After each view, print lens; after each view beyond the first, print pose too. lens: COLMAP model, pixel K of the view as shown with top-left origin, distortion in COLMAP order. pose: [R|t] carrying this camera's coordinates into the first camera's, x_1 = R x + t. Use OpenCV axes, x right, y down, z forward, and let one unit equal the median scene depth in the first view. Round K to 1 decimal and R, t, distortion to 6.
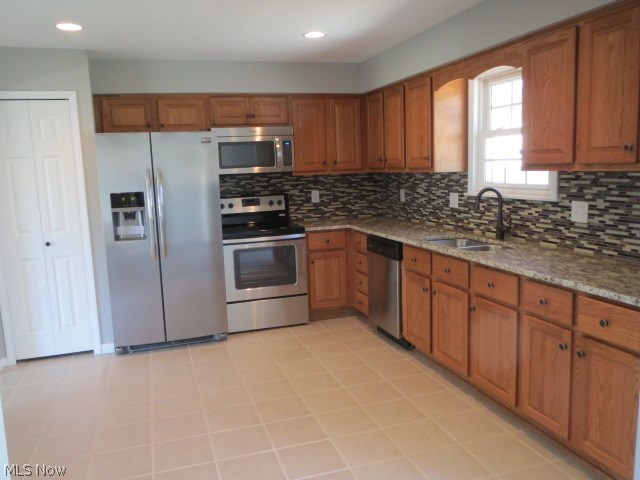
lens RADIAL K [[544.1, 0, 321.9], [0, 544.1, 239.0], [0, 0, 1]] dist [-0.012479, -0.001219]
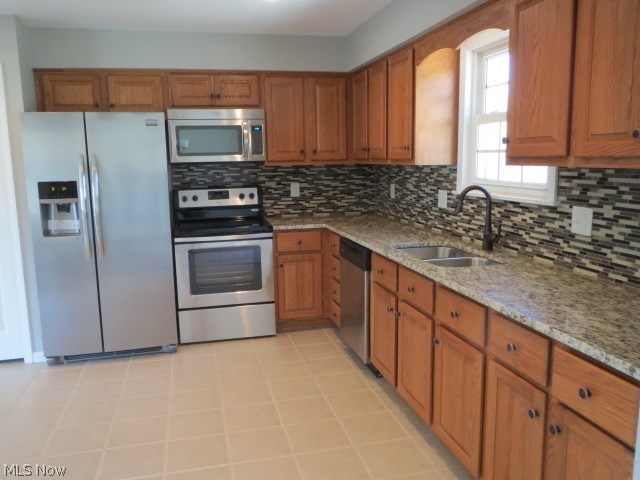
lens RADIAL K [[544.1, 0, 320.6], [0, 544.1, 238.5], [0, 0, 1]] dist [-0.012479, -0.001219]
pose [[0.997091, 0.029919, -0.070105, 0.121232], [-0.028769, 0.999436, 0.017348, -0.020731], [0.070585, -0.015280, 0.997389, 0.159045]]
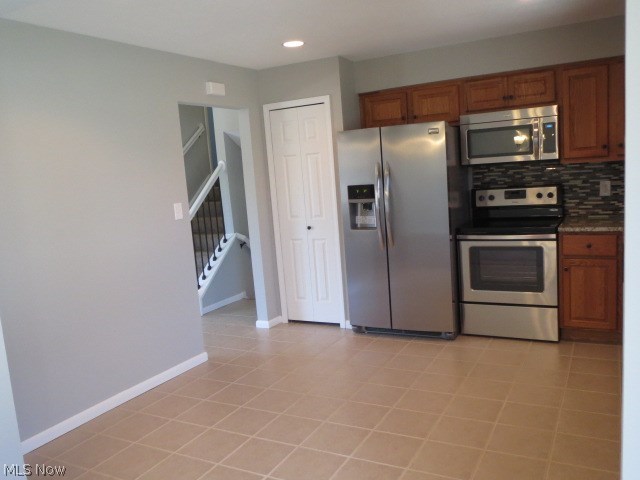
lens RADIAL K [[544.1, 0, 320.0], [0, 544.1, 237.3], [0, 0, 1]] dist [-0.012479, -0.001219]
pose [[0.693202, 0.077577, -0.716557, 0.355759], [-0.054142, 0.996986, 0.055560, -0.036364], [0.718707, 0.000282, 0.695313, 0.187634]]
